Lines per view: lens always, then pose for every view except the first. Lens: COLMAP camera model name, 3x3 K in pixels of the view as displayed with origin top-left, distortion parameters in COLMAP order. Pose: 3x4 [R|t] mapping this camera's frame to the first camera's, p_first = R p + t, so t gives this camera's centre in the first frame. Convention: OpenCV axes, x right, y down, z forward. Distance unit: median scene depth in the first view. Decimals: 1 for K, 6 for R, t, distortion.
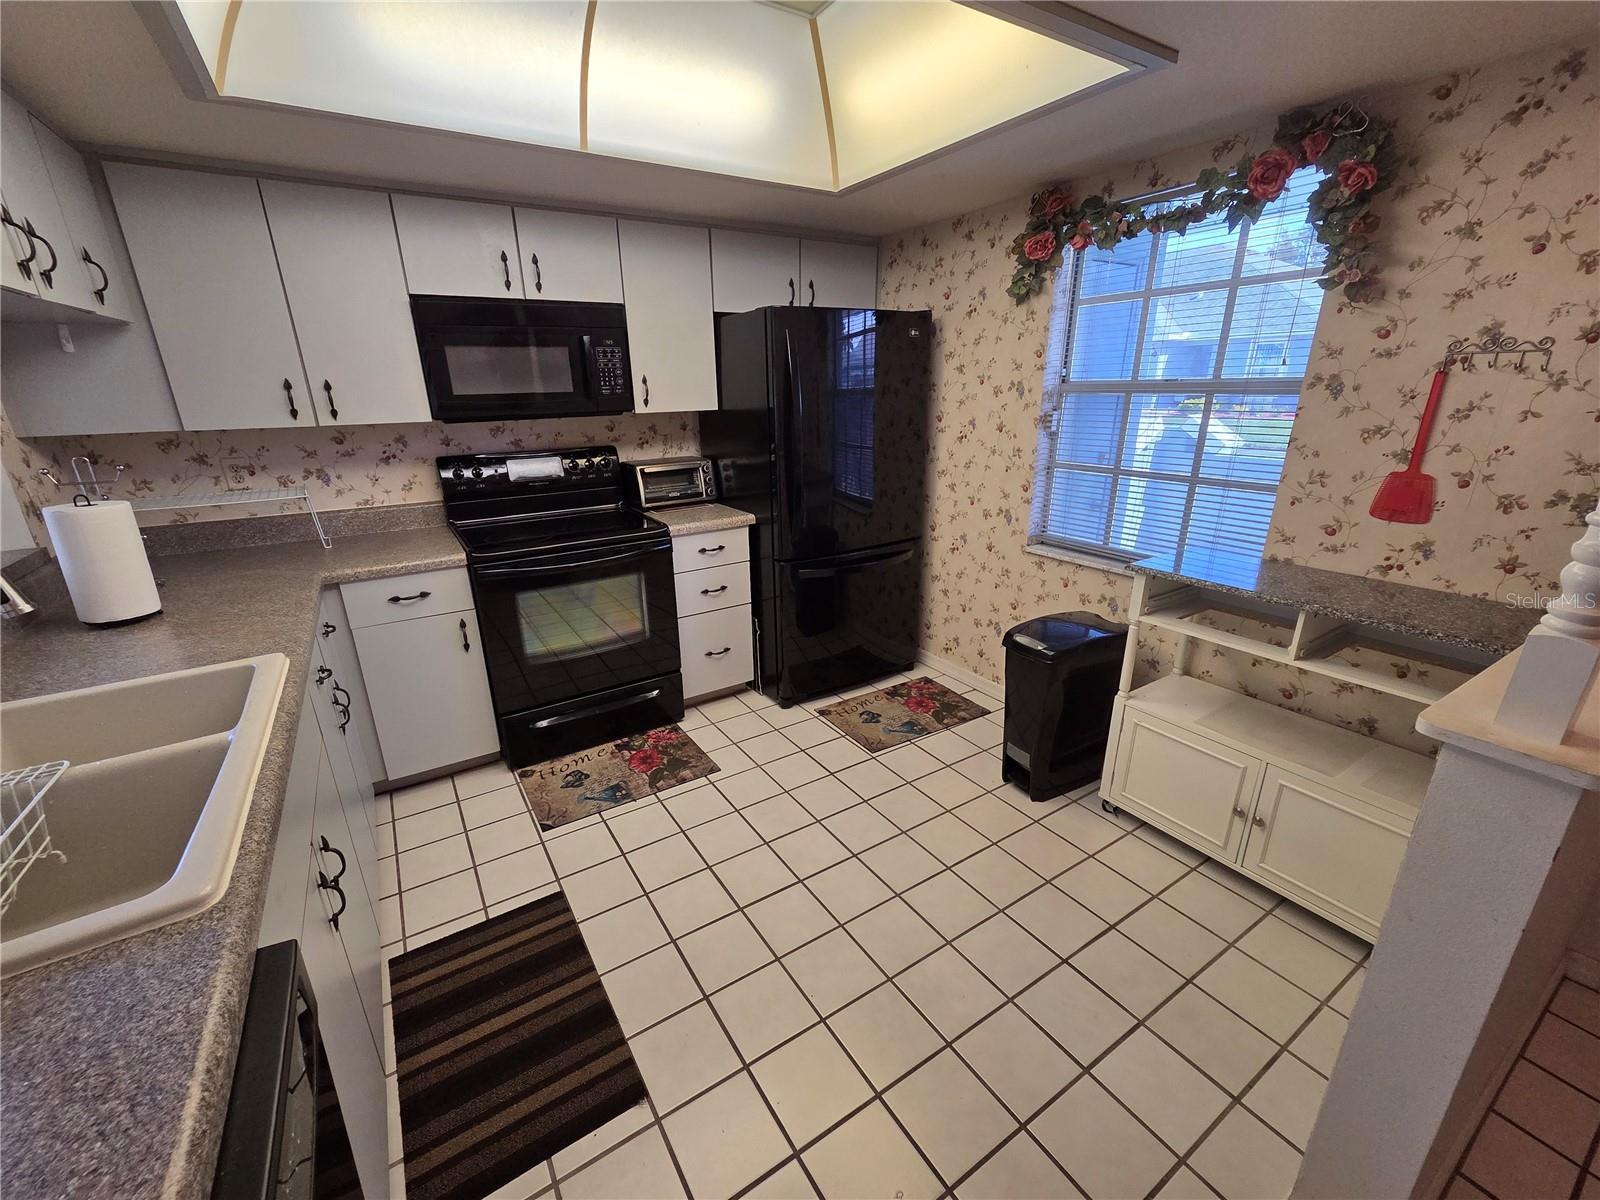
lens RADIAL K [[654.5, 0, 794.6], [0, 654.5, 606.3], [0, 0, 1]] dist [0.004160, -0.001161]
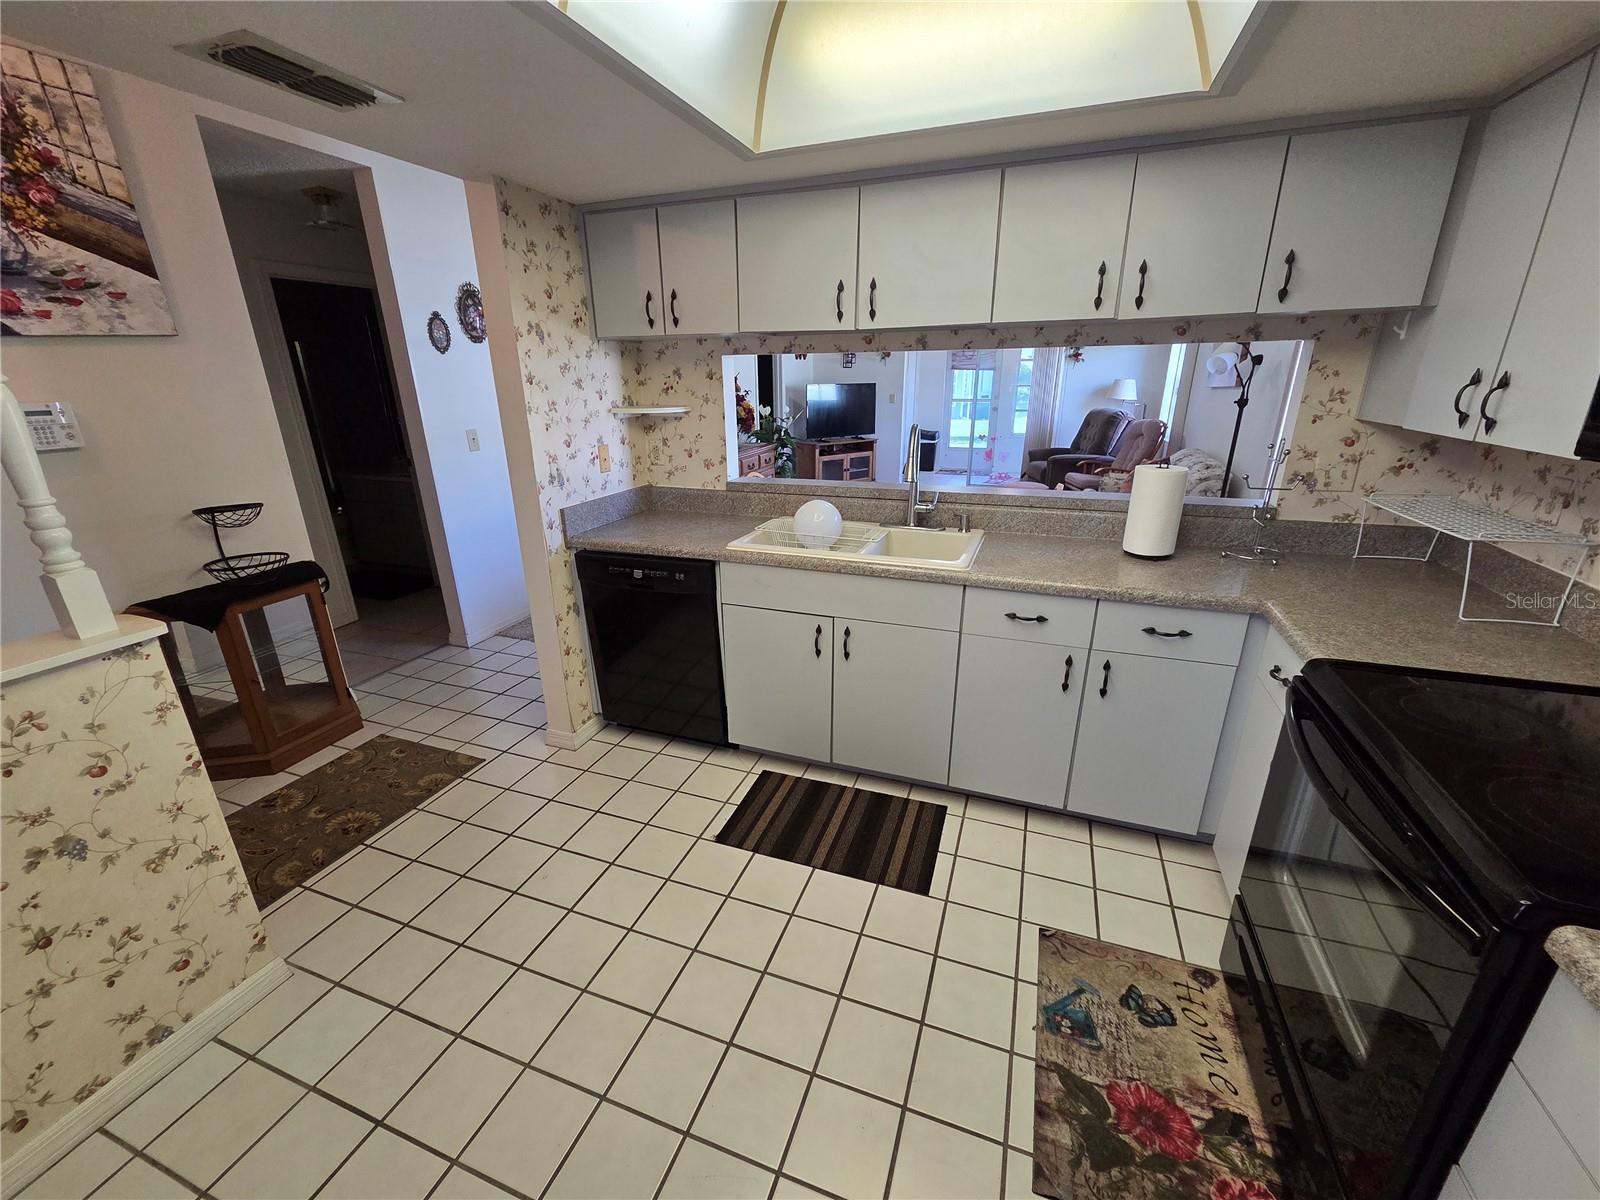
lens RADIAL K [[654.5, 0, 796.4], [0, 654.5, 609.9], [0, 0, 1]] dist [0.004160, -0.001161]
pose [[-0.797827, 0.224689, -0.559452, 0.218908], [-0.171439, 0.805093, 0.567832, -0.370223], [0.577997, 0.548944, -0.603805, 1.018093]]
